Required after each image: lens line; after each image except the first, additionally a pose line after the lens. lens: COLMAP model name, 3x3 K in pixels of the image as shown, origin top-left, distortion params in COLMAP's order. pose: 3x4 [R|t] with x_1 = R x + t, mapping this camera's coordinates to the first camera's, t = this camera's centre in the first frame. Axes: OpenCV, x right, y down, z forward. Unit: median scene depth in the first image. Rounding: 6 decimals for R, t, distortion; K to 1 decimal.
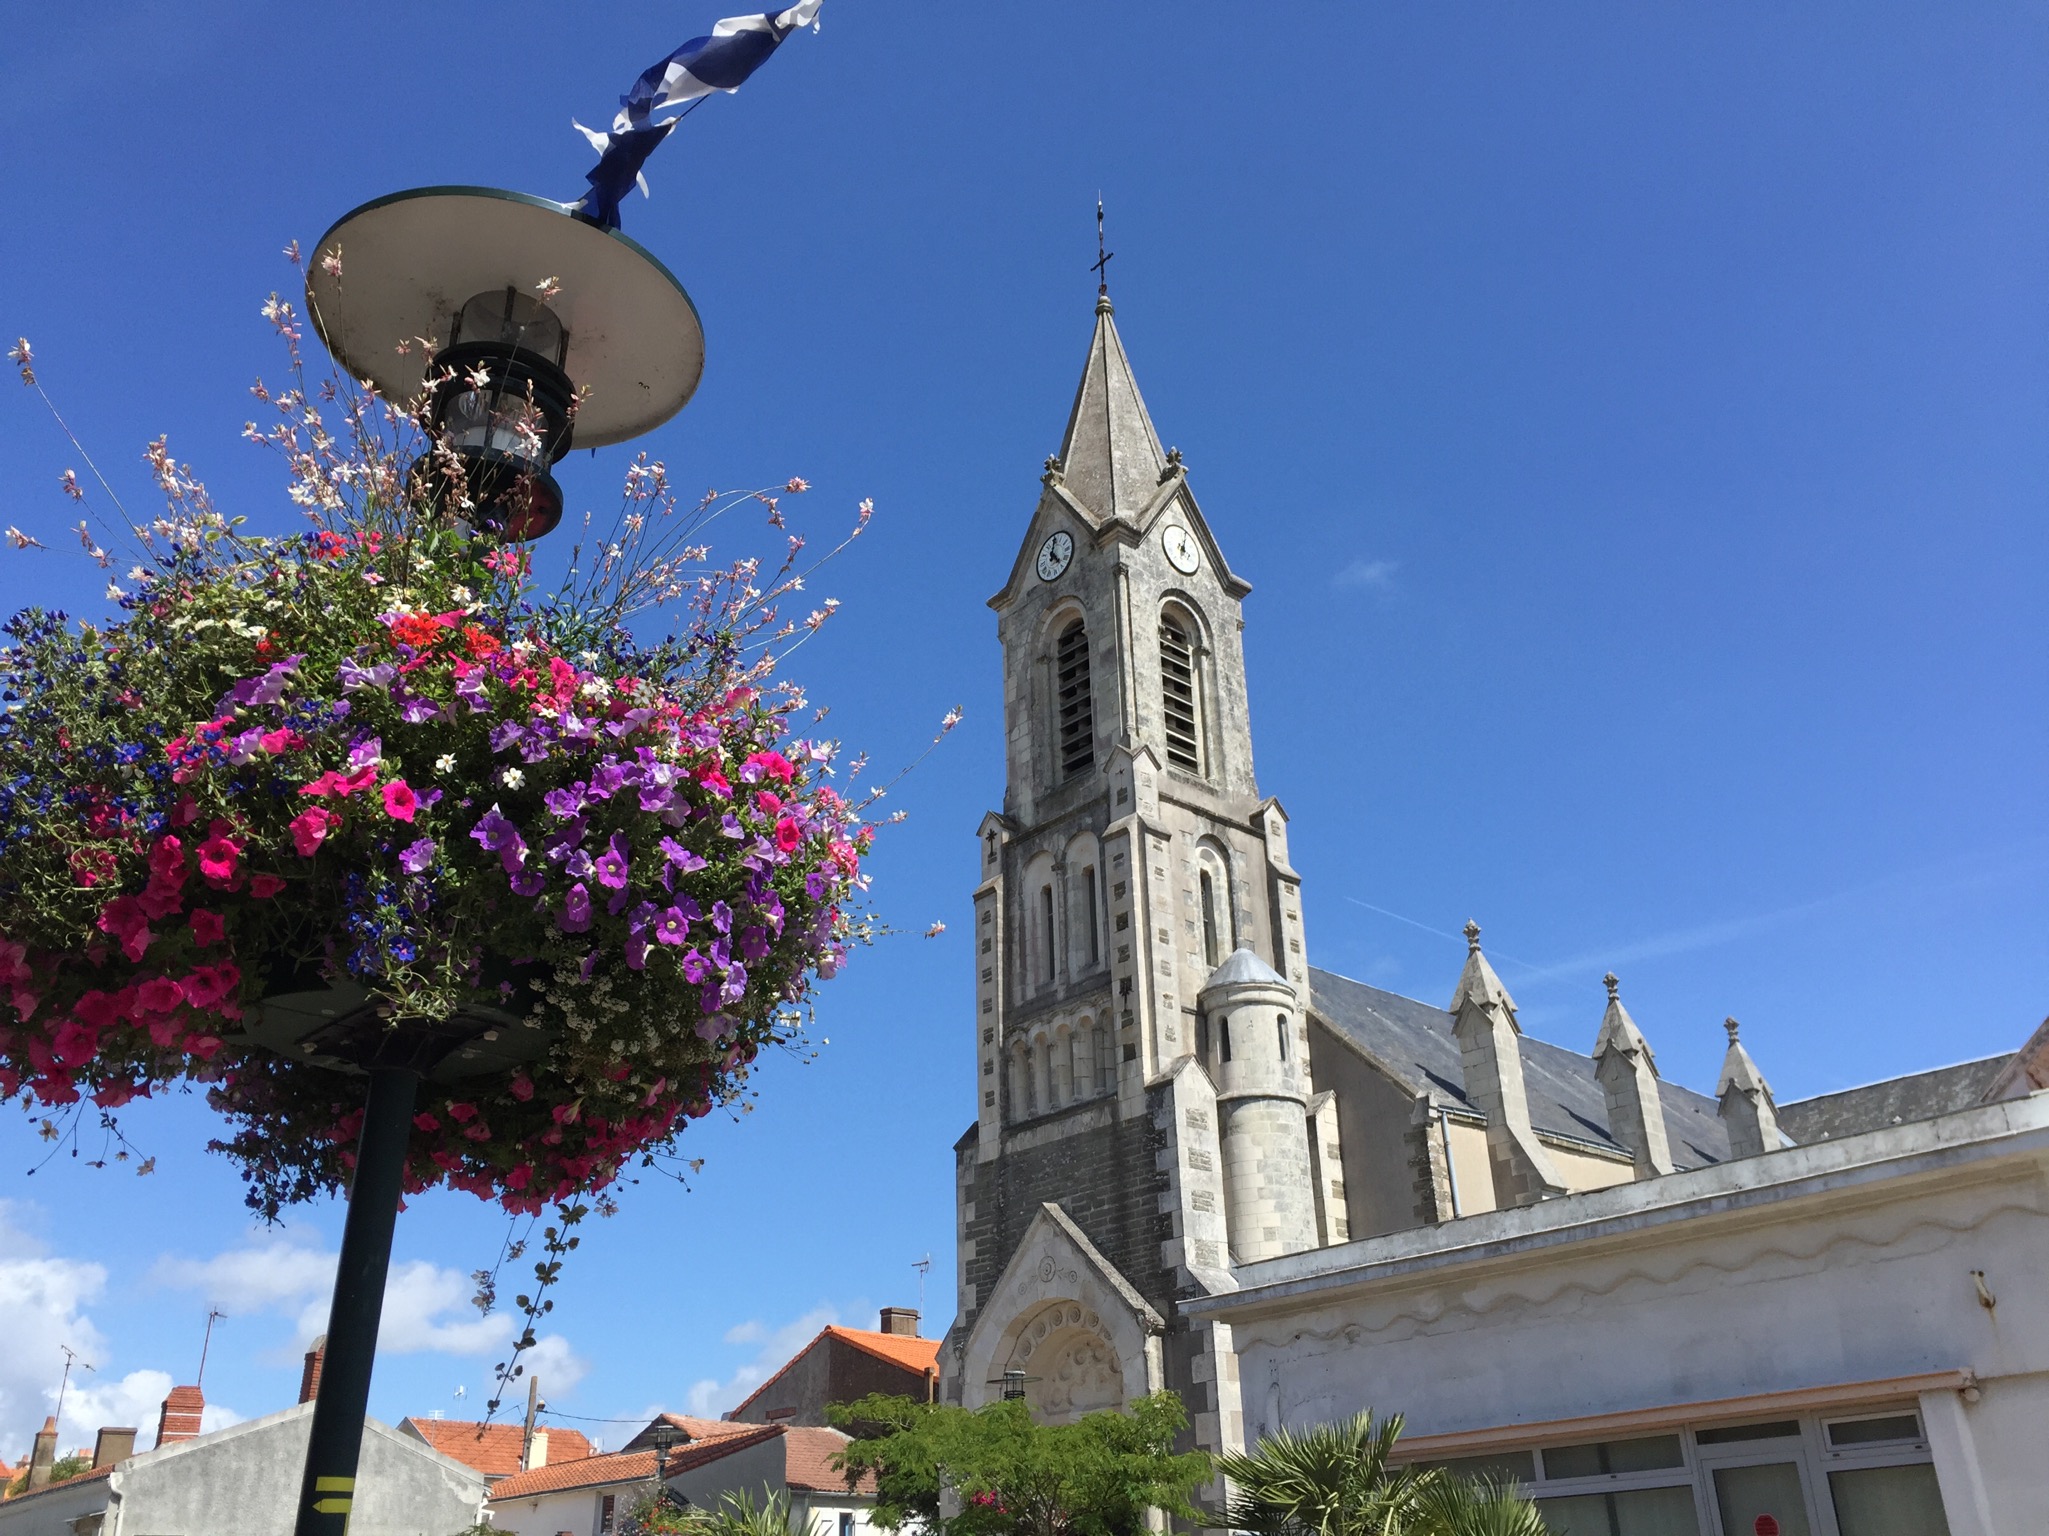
lens RADIAL K [[1732.4, 0, 1024.5], [0, 1732.4, 768.0], [0, 0, 1]] dist [0.059803, -0.006447]
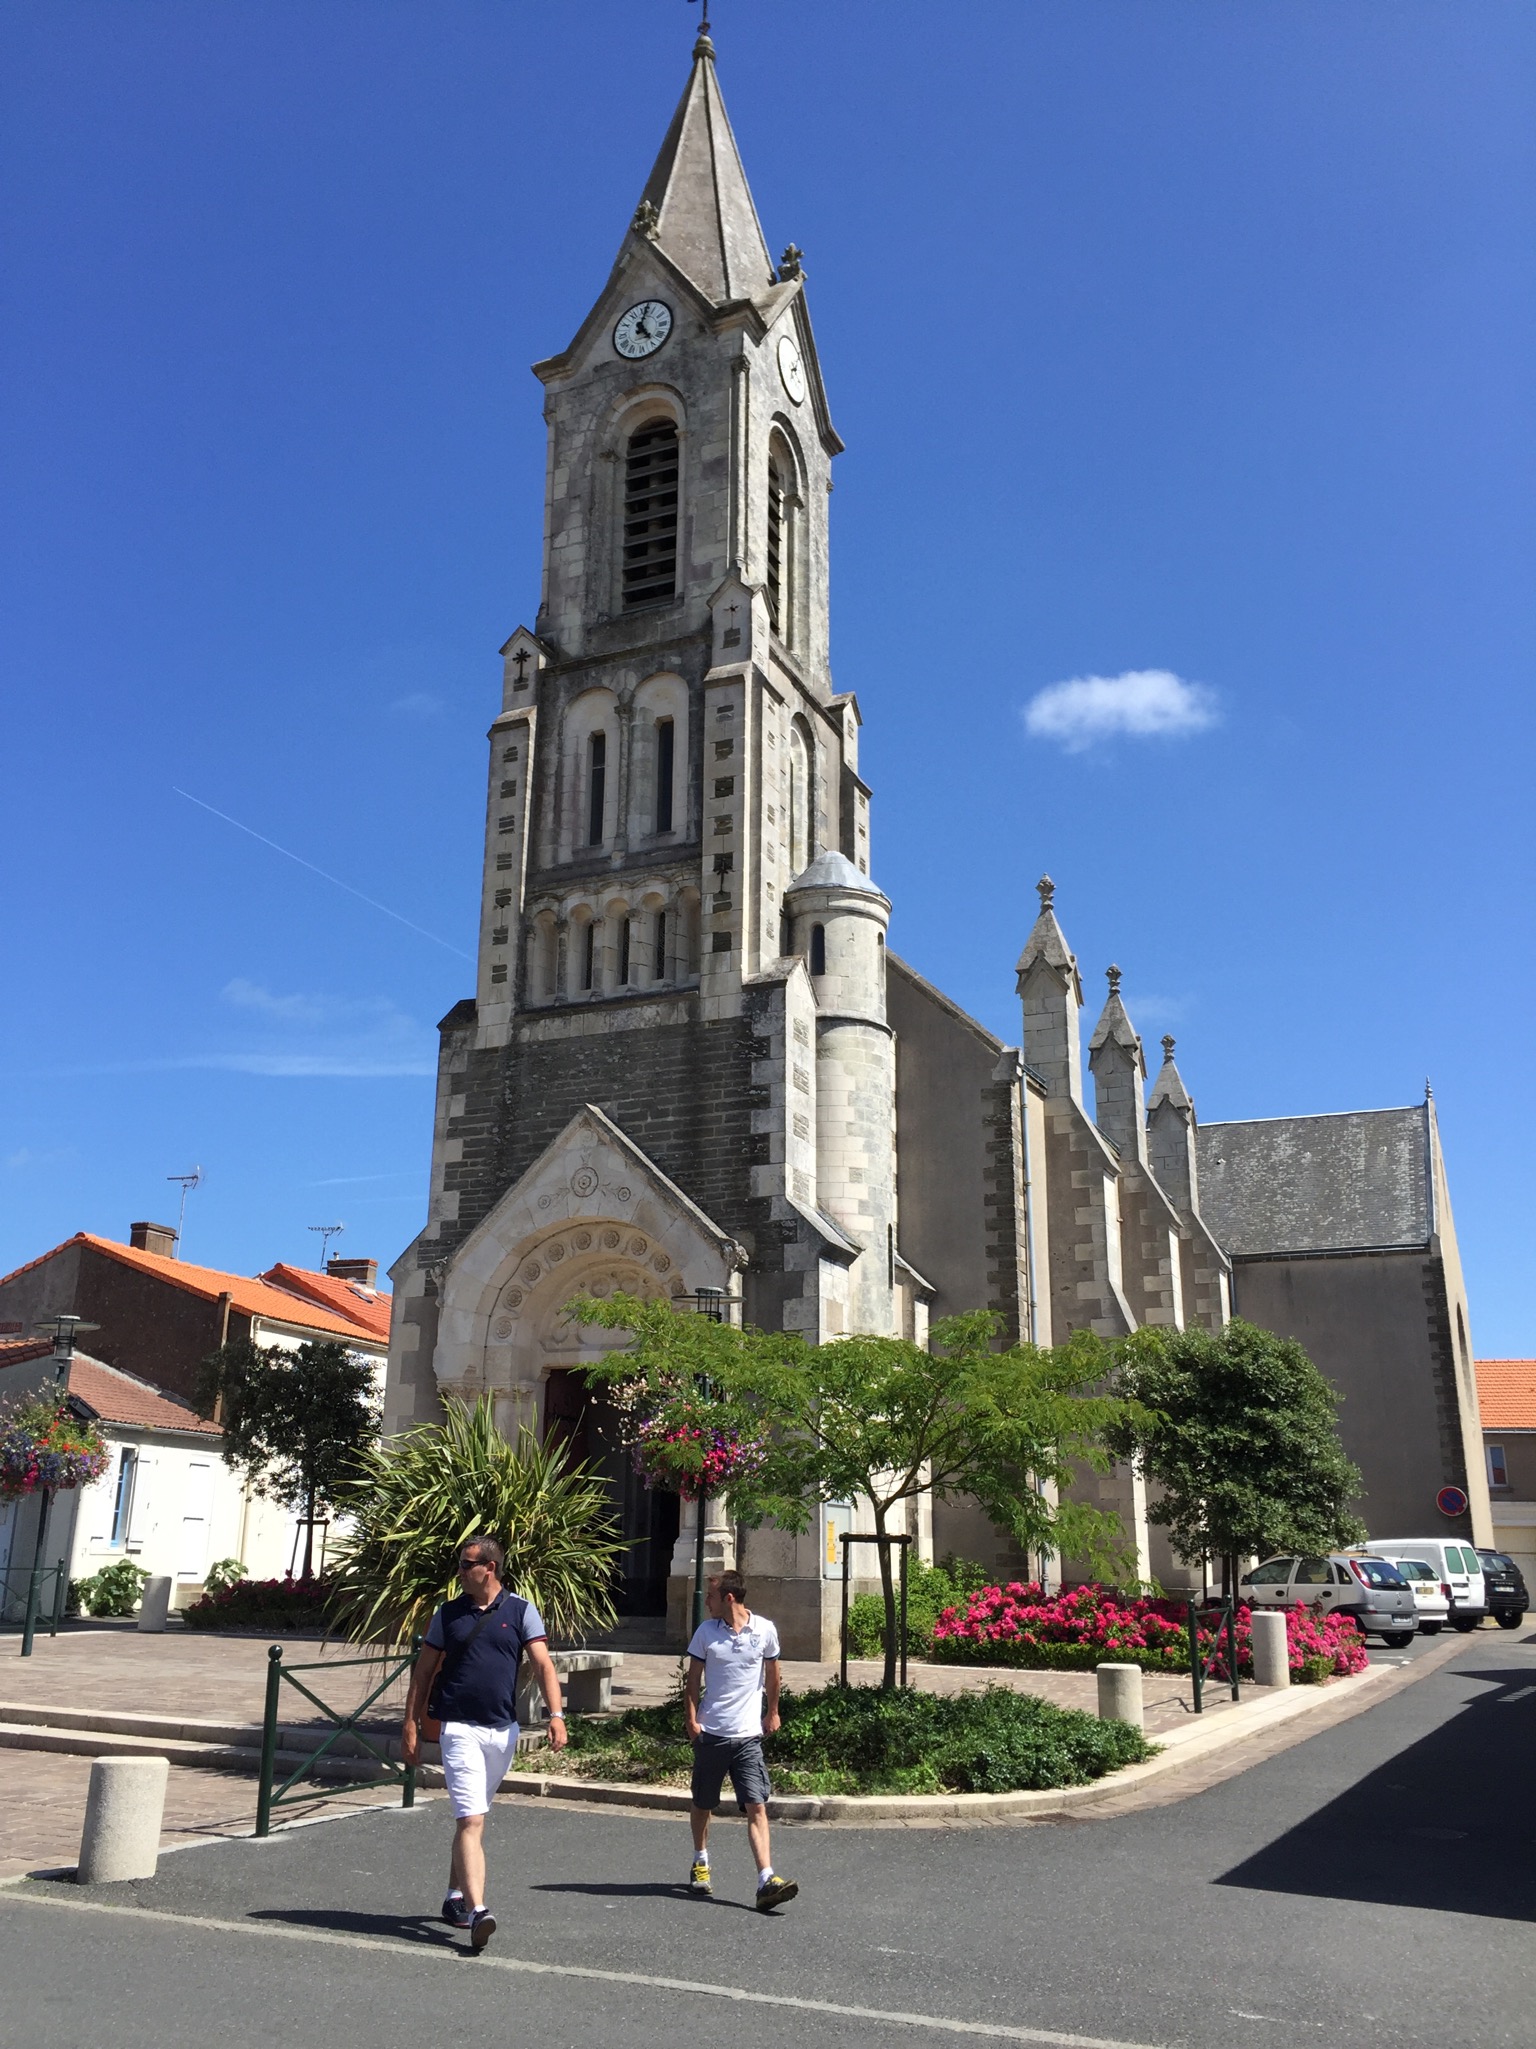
lens RADIAL K [[1732.4, 0, 768.0], [0, 1732.4, 1024.5], [0, 0, 1]] dist [0.059803, -0.006447]
pose [[0.912672, 0.165452, 0.373705, -0.201048], [-0.216588, 0.971235, 0.098956, 0.107665], [-0.346583, -0.171255, 0.922254, 0.218374]]
